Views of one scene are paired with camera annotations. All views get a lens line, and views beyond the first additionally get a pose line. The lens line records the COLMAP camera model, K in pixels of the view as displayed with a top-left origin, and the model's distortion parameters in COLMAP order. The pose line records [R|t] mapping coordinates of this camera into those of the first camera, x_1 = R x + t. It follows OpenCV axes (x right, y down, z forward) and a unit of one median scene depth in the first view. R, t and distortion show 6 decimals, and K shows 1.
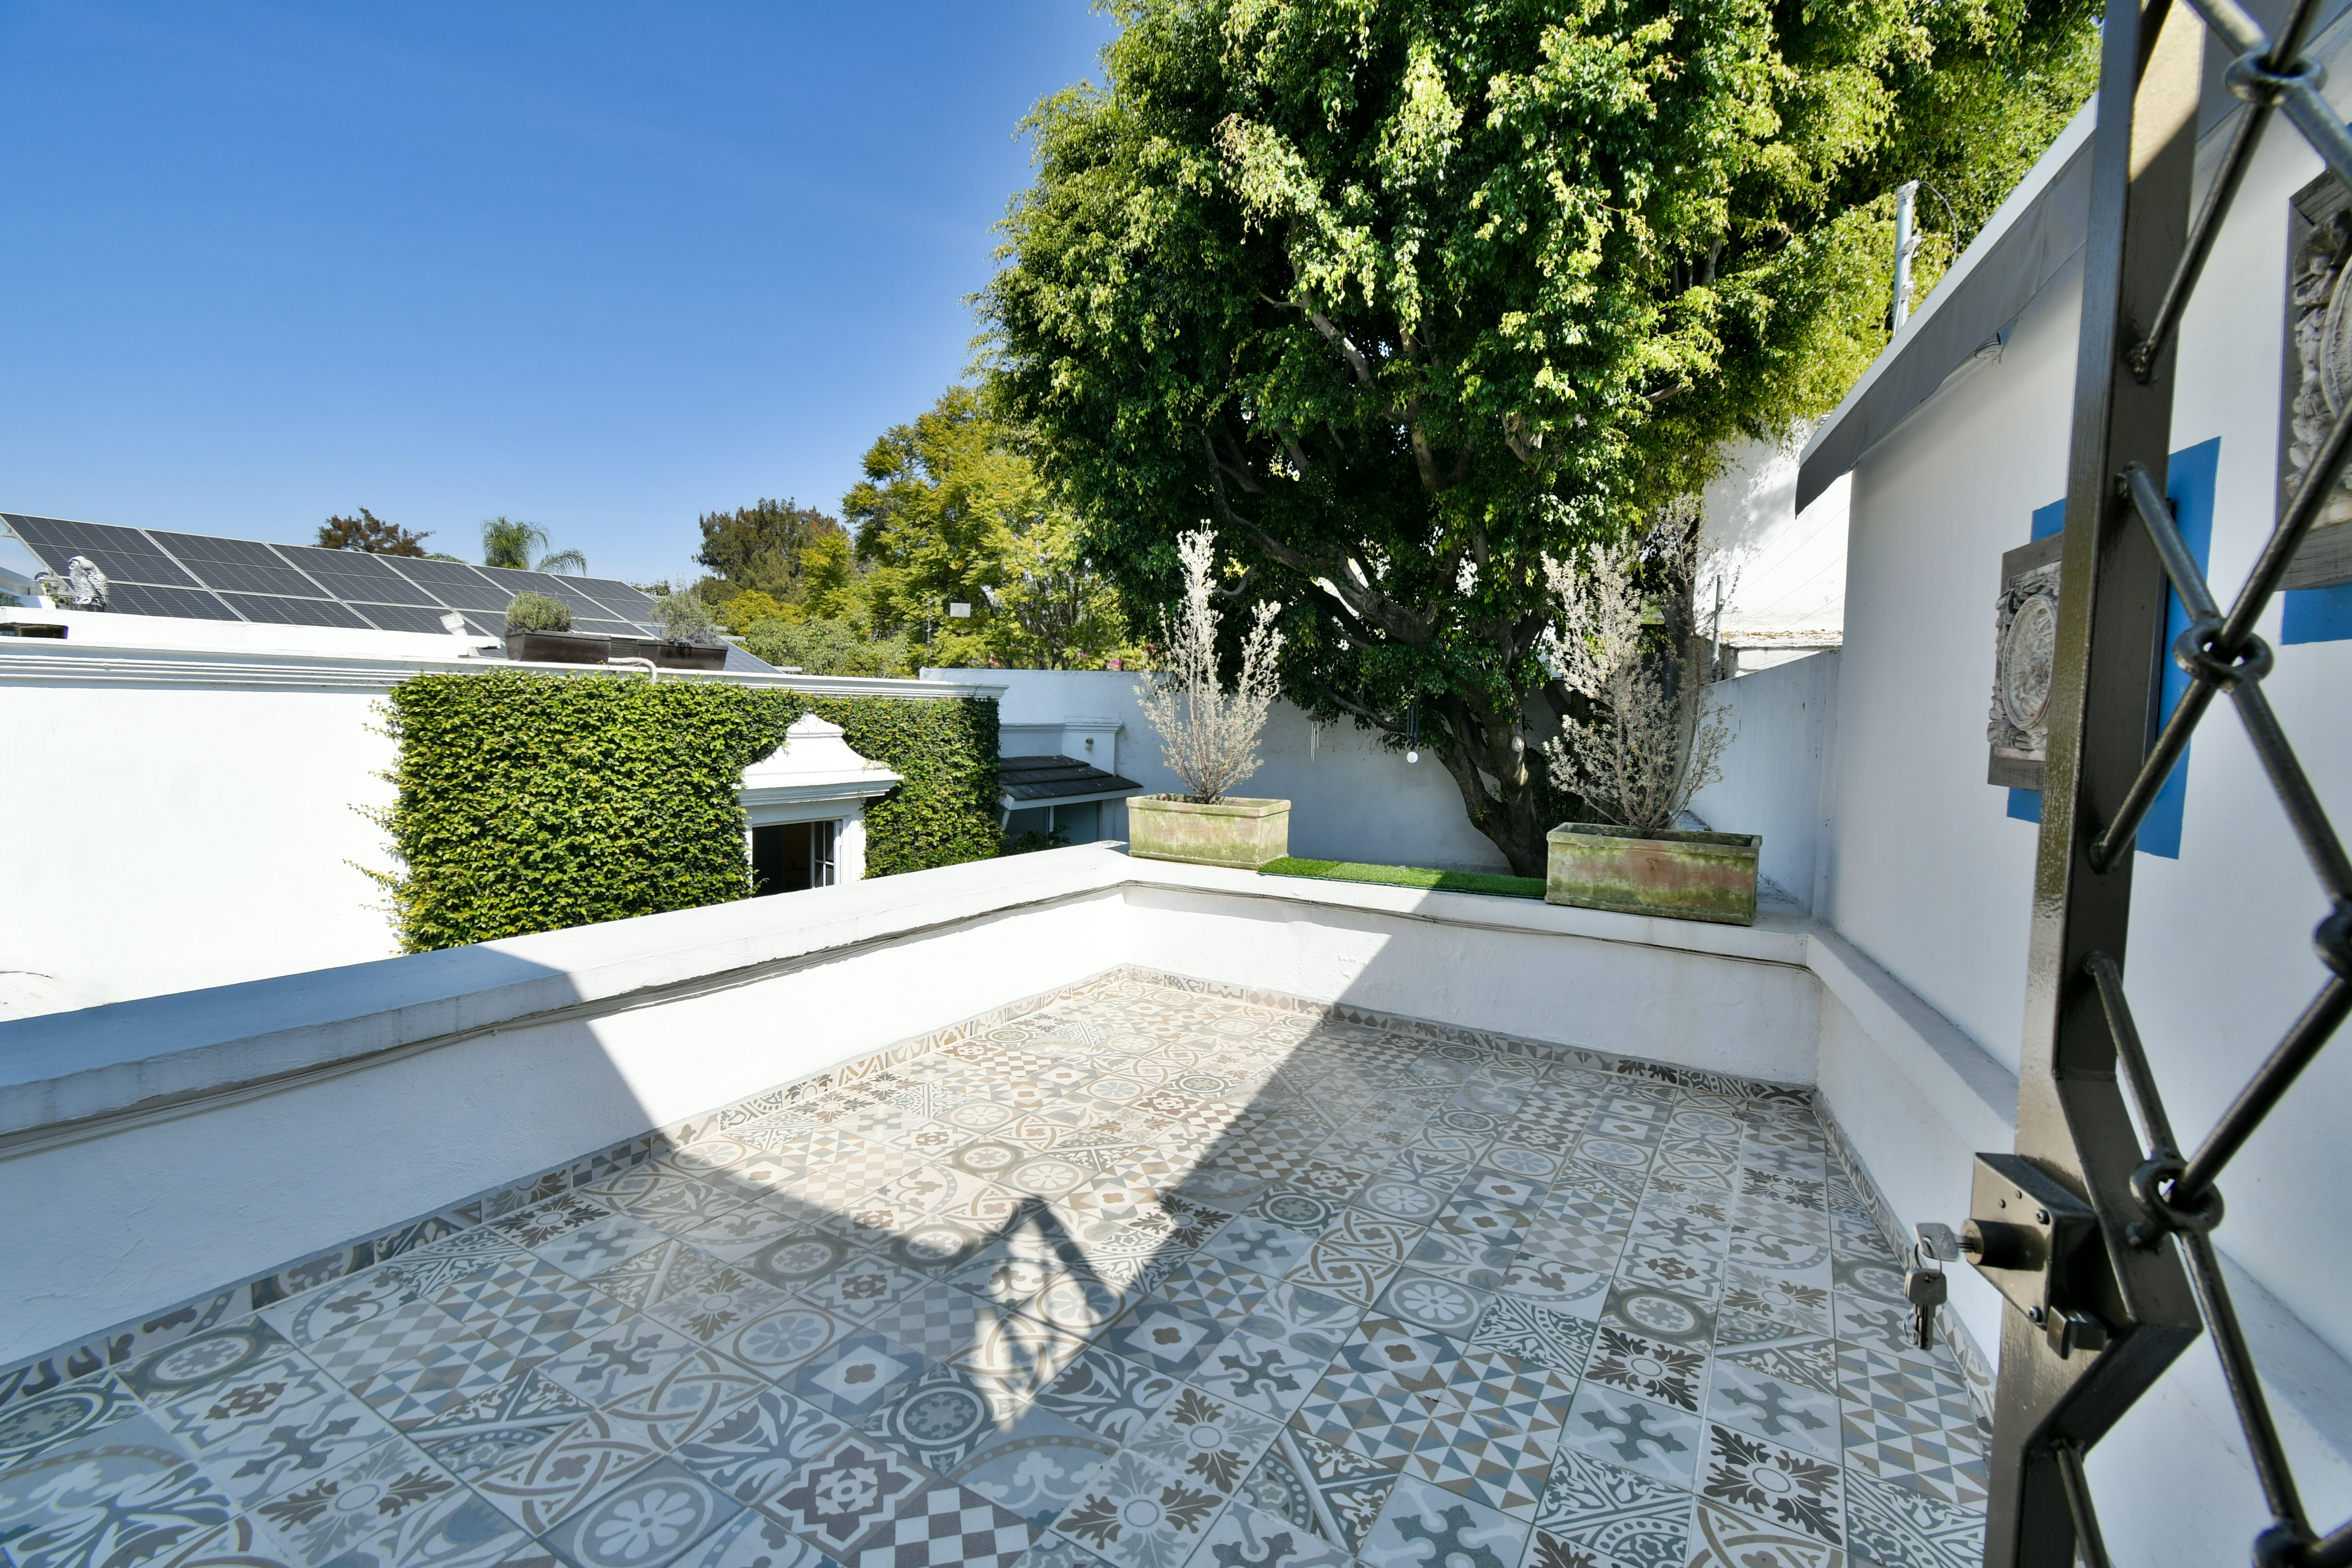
lens RADIAL K [[1023.6, 0, 1176.0], [0, 1023.6, 784.0], [0, 0, 1]] dist [-0.001370, -0.000538]
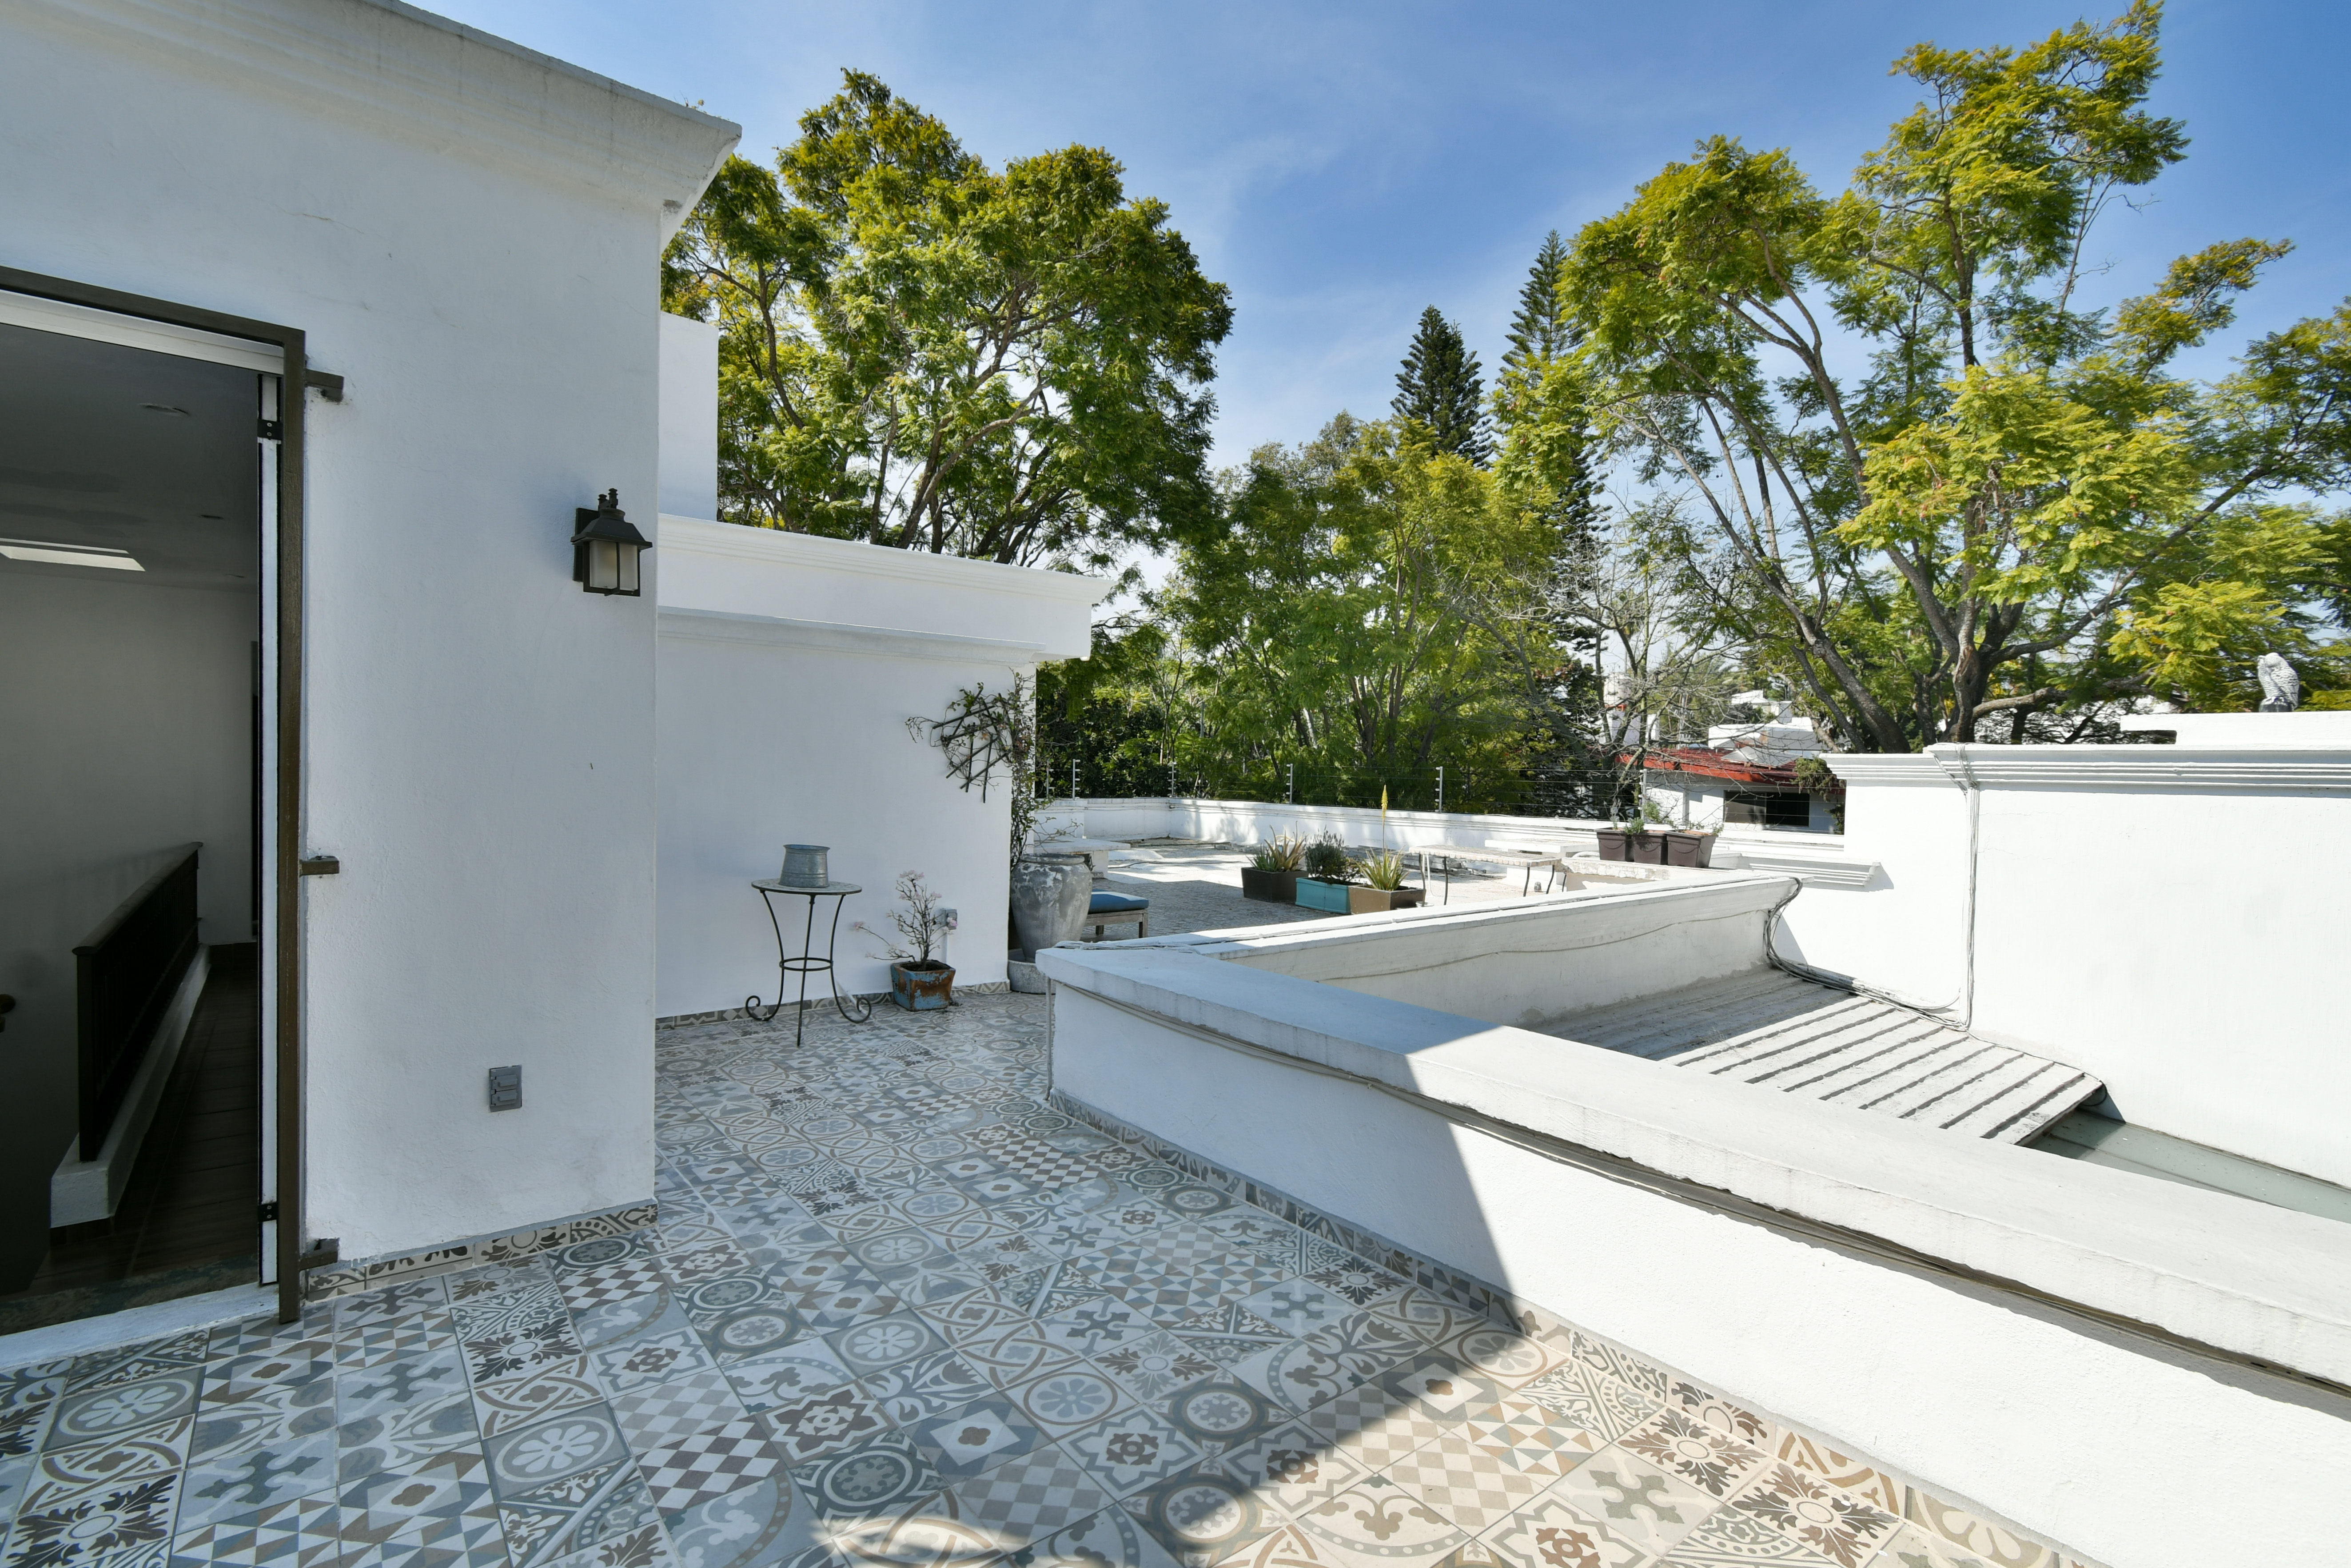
lens RADIAL K [[1076.2, 0, 1175.5], [0, 1076.2, 784.0], [0, 0, 1]] dist [0.006204, 0.000313]
pose [[-0.353232, -0.018717, -0.935349, 0.574689], [-0.093265, 0.995524, 0.015300, -0.090703], [0.930875, 0.092640, -0.353396, 1.370674]]
